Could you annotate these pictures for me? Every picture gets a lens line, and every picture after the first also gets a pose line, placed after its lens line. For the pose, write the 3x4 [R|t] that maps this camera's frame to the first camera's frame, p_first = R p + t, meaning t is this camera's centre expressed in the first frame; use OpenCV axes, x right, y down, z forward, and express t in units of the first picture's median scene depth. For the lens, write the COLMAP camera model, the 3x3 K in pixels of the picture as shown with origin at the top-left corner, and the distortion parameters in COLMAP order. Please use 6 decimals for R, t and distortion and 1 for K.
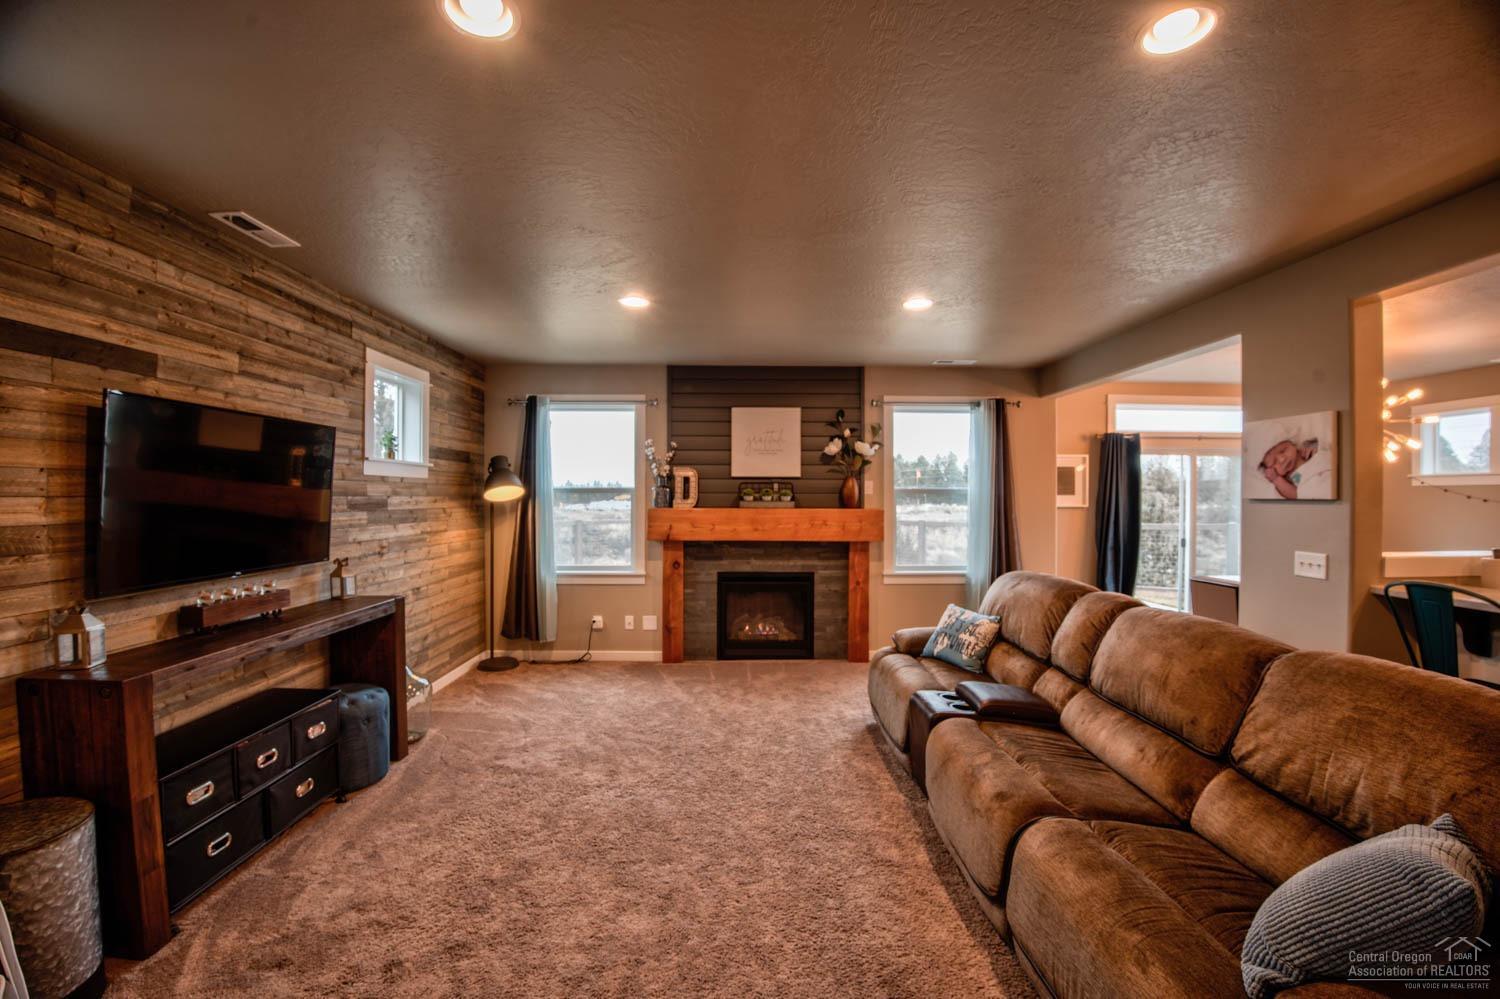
lens RADIAL K [[606.3, 0, 744.2], [0, 606.3, 497.8], [0, 0, 1]] dist [-0.044753, 0.000068]
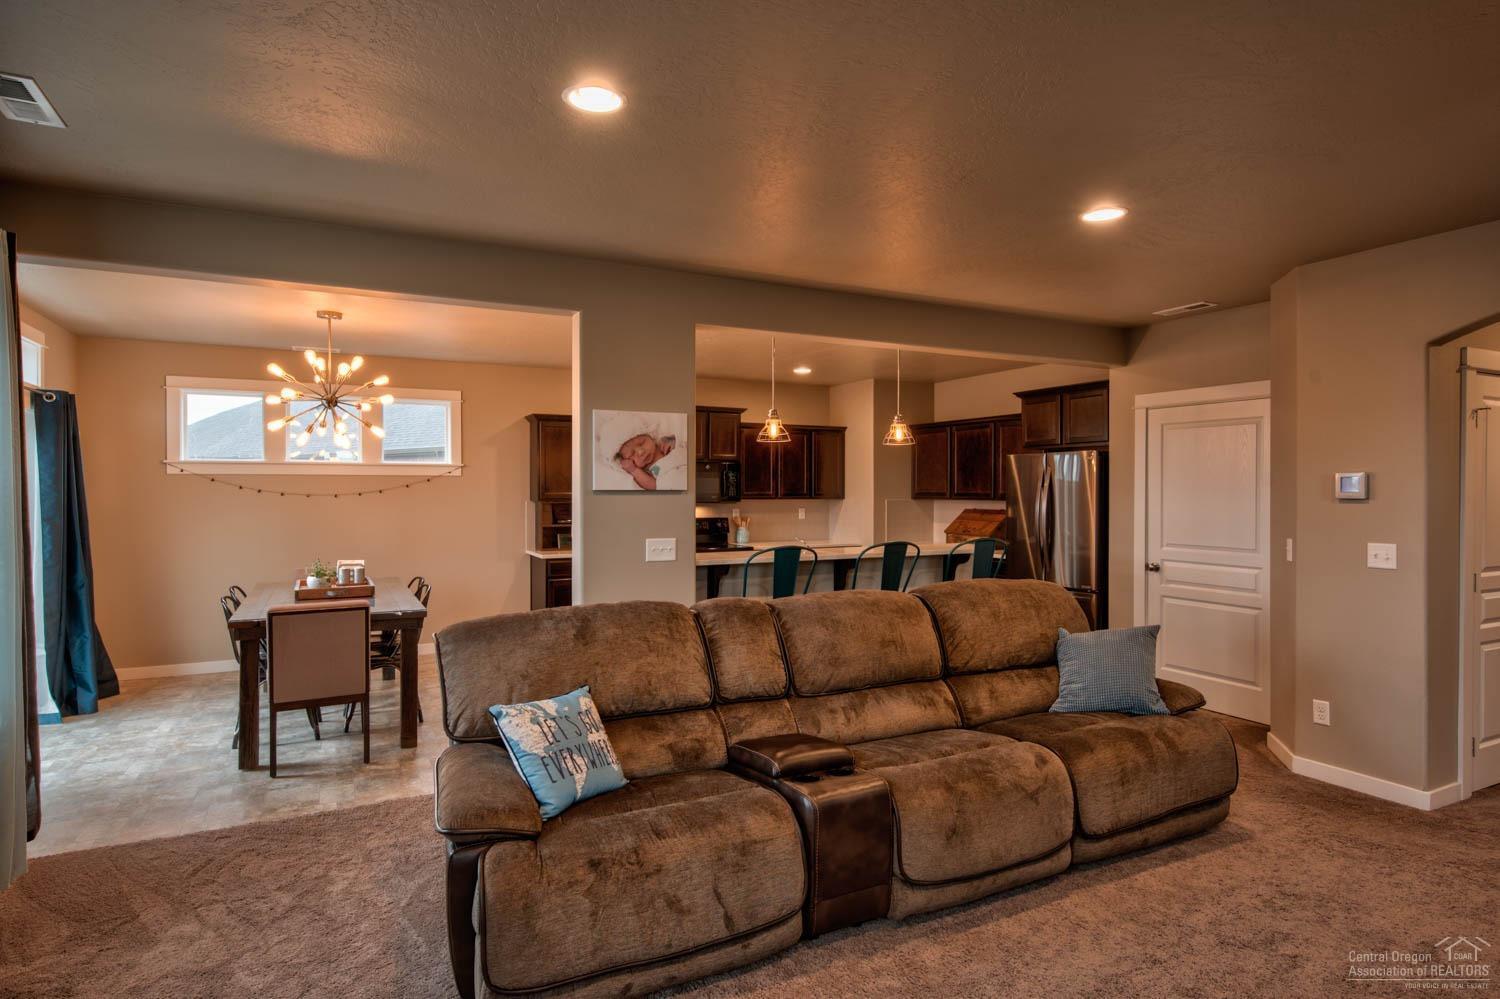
lens RADIAL K [[812.6, 0, 750.0], [0, 812.6, 499.5], [0, 0, 1]] dist [-0.000300, 0.000034]
pose [[-0.453997, -0.012883, 0.890910, -0.368651], [0.002058, 0.999878, 0.015507, -0.002629], [-0.891001, 0.008874, -0.453915, 1.197603]]
